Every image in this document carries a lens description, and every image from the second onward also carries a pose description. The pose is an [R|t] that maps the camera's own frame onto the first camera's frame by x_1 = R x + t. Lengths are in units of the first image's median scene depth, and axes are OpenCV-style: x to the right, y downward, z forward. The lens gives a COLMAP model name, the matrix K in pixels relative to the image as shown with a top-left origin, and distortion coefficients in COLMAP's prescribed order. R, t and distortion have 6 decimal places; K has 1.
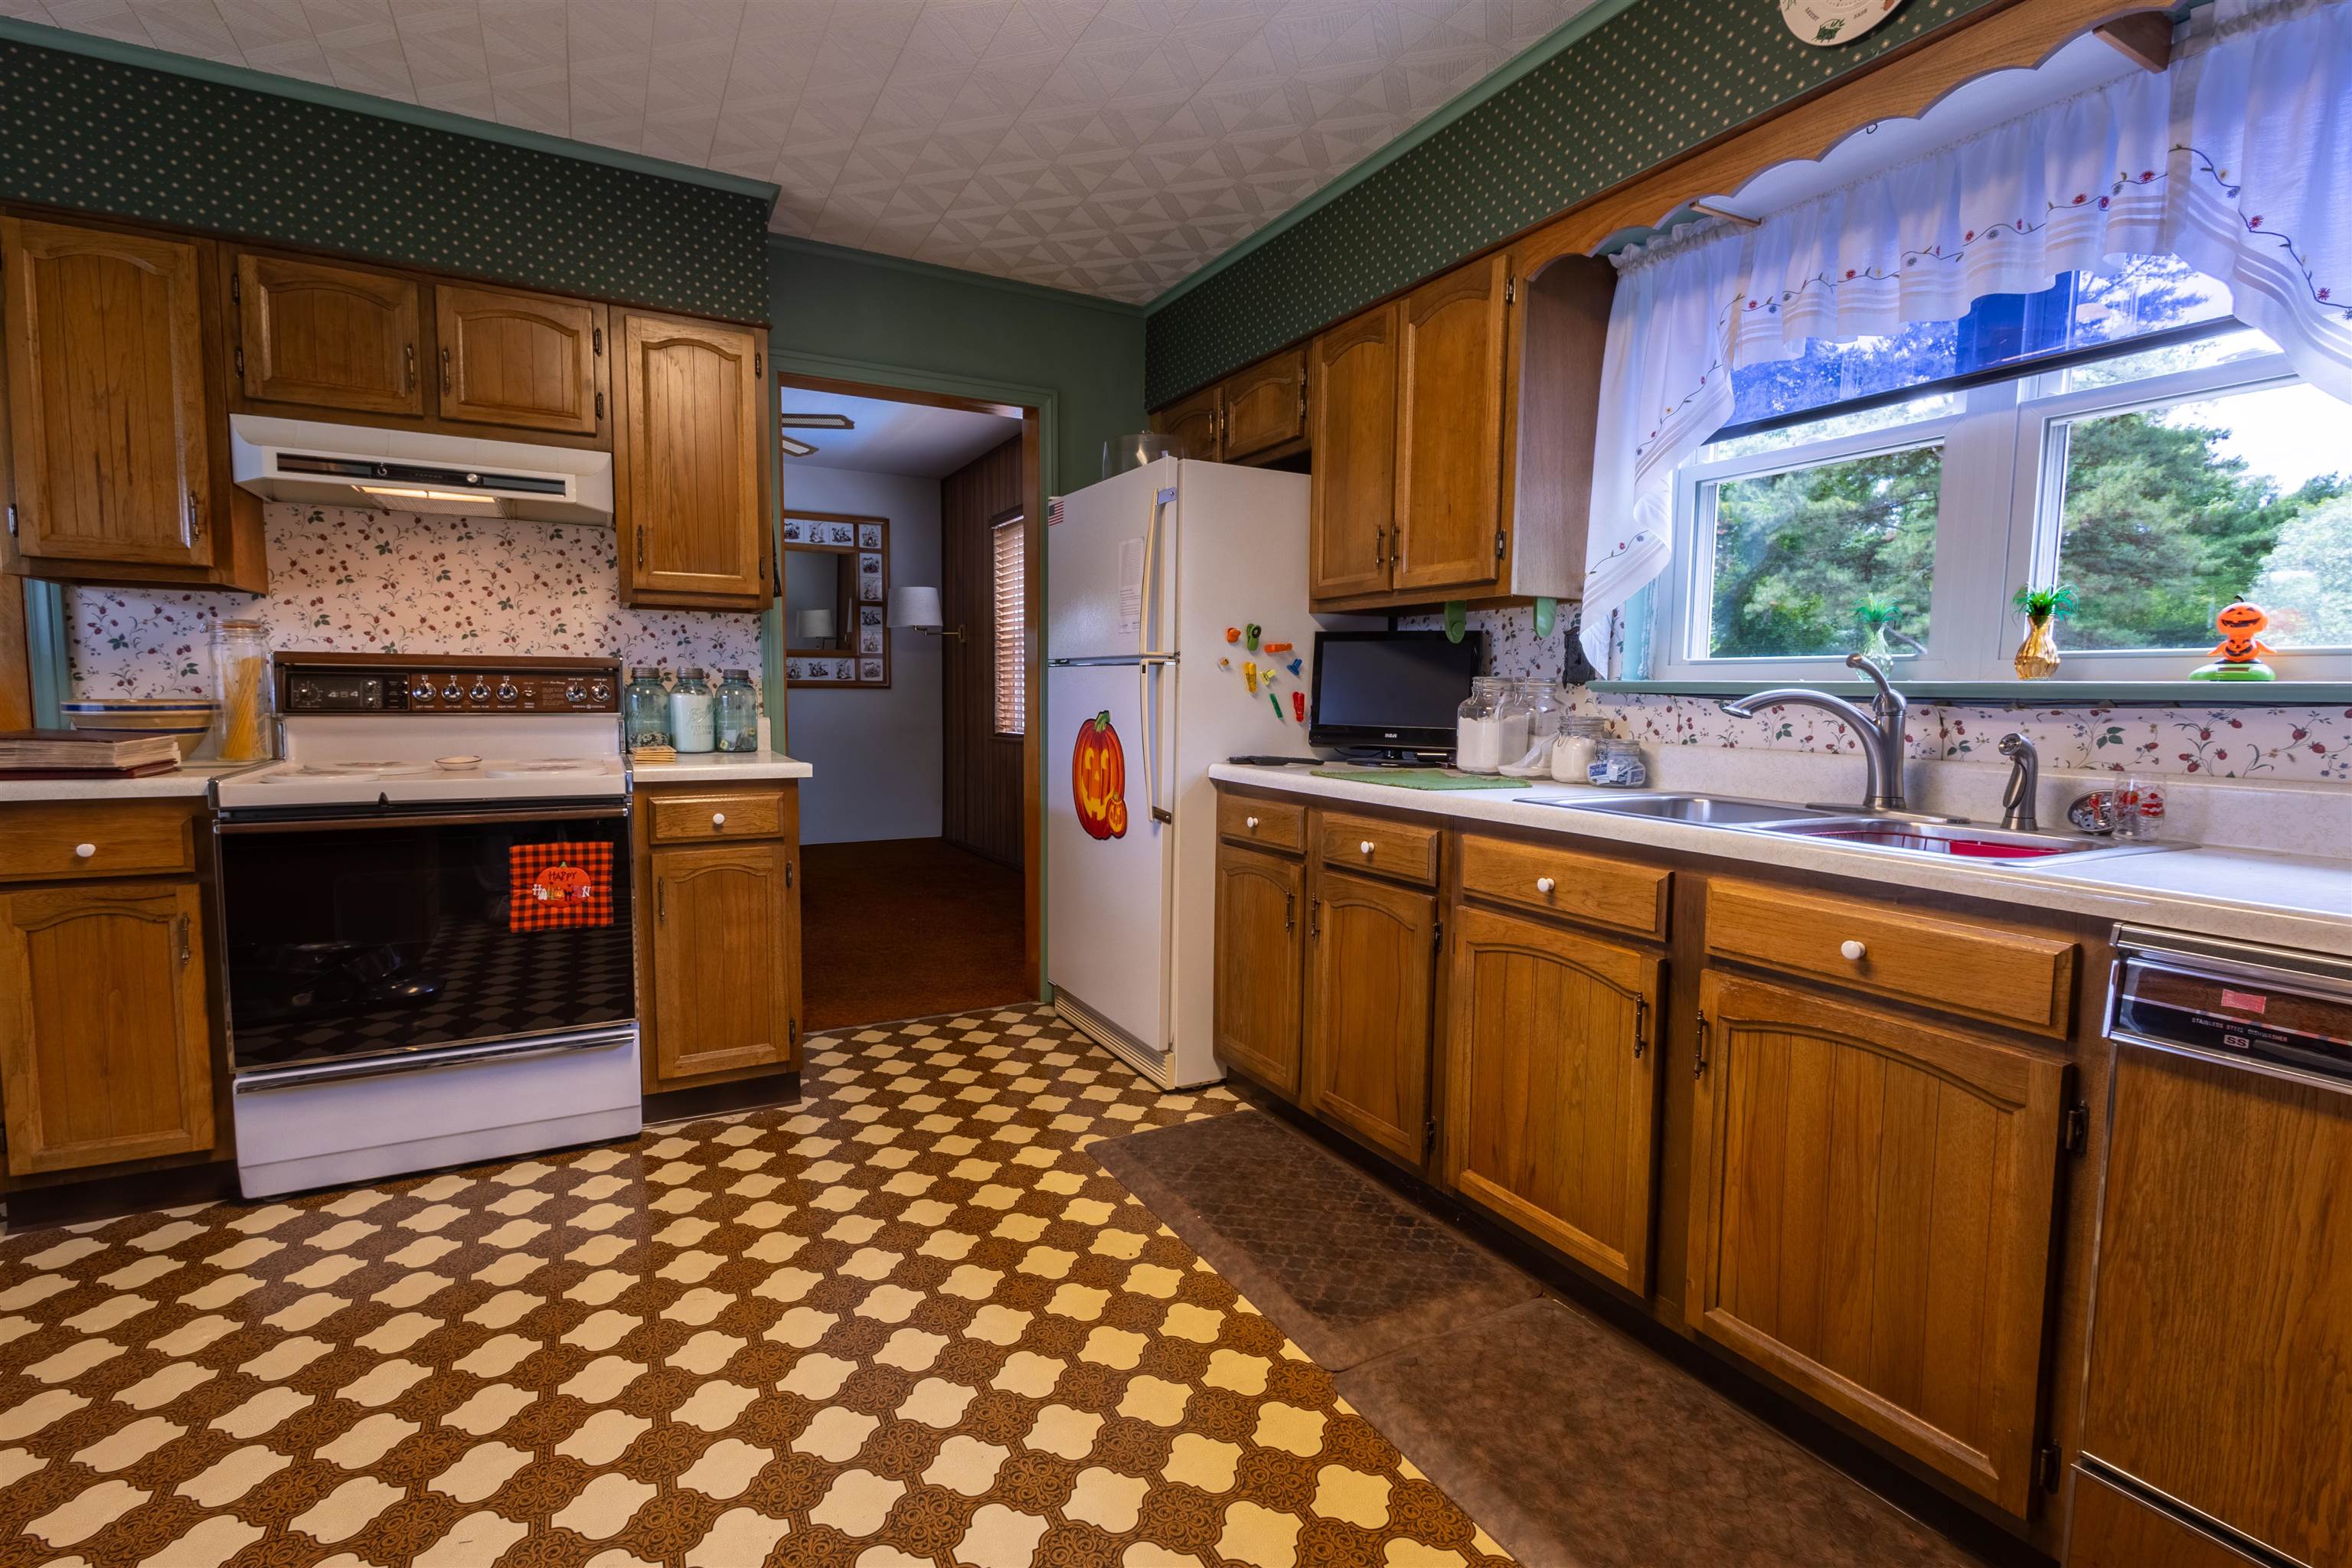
lens RADIAL K [[1084.8, 0, 1184.0], [0, 1084.8, 771.0], [0, 0, 1]] dist [0.002914, -0.004224]
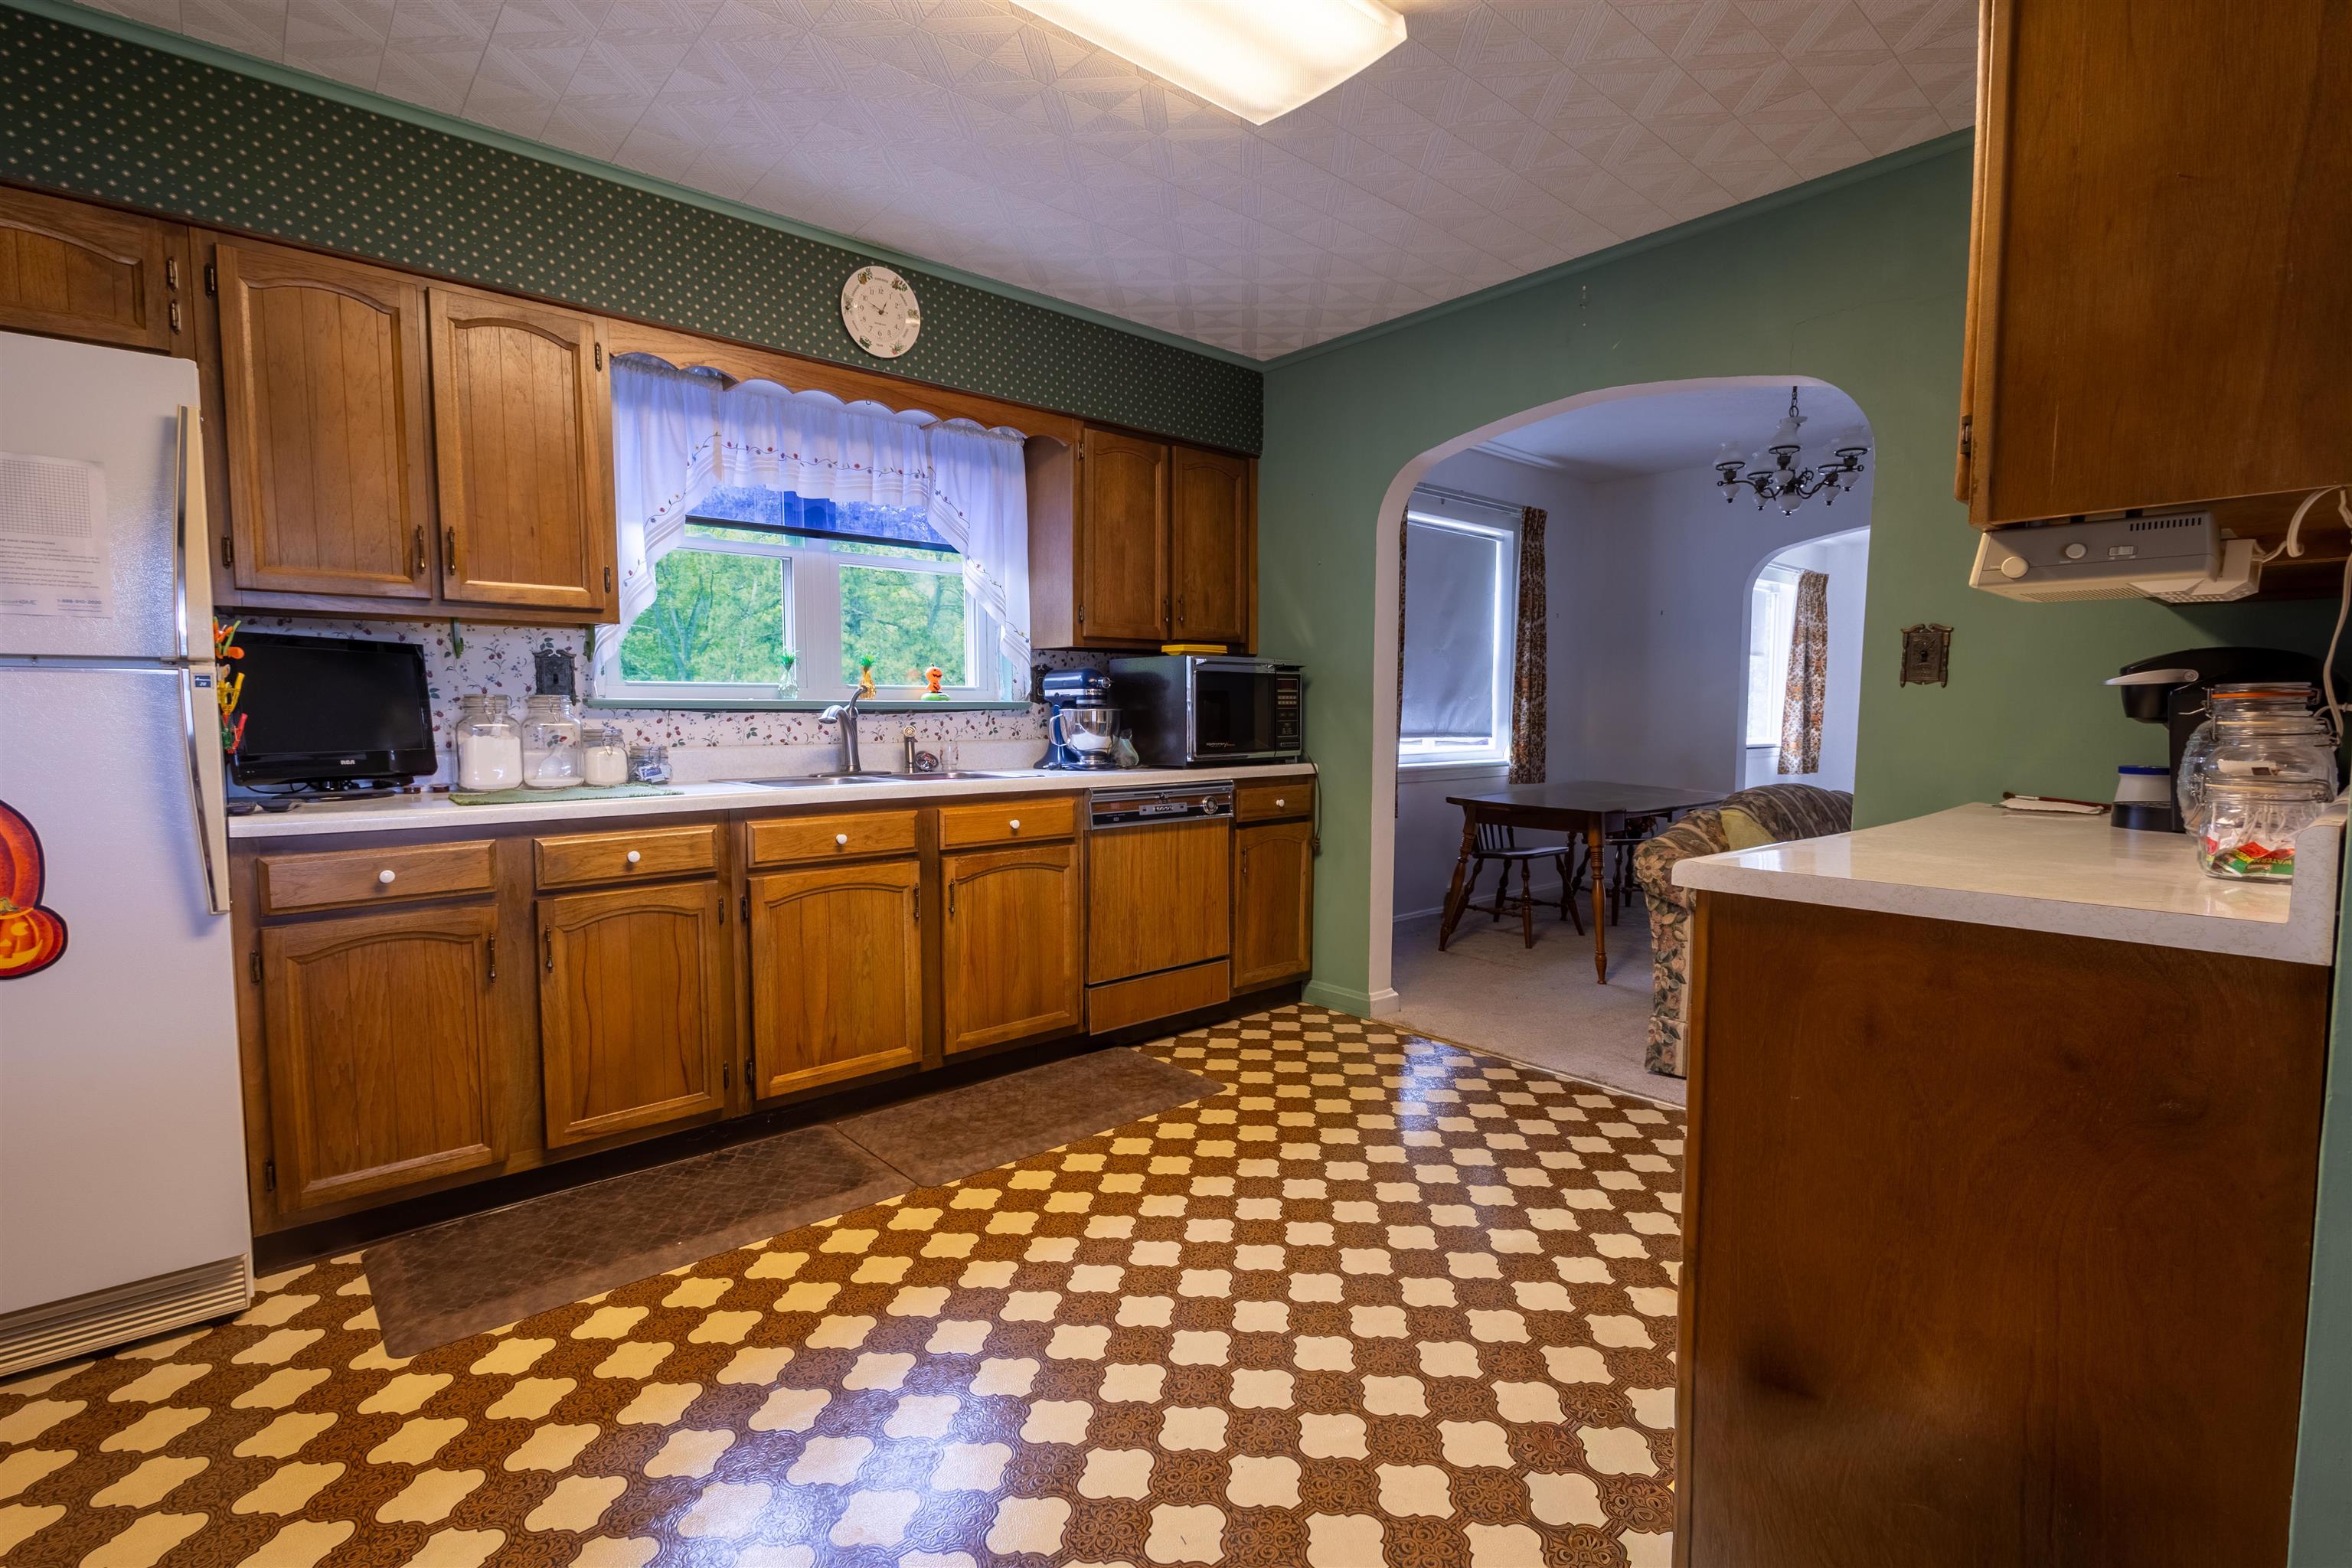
lens RADIAL K [[1084.8, 0, 1182.0], [0, 1084.8, 788.8], [0, 0, 1]] dist [0.002914, -0.004224]
pose [[-0.223474, -0.083474, 0.971129, -1.167423], [0.073234, 0.992072, 0.102126, -0.077342], [-0.971955, 0.093942, -0.215590, 0.840323]]
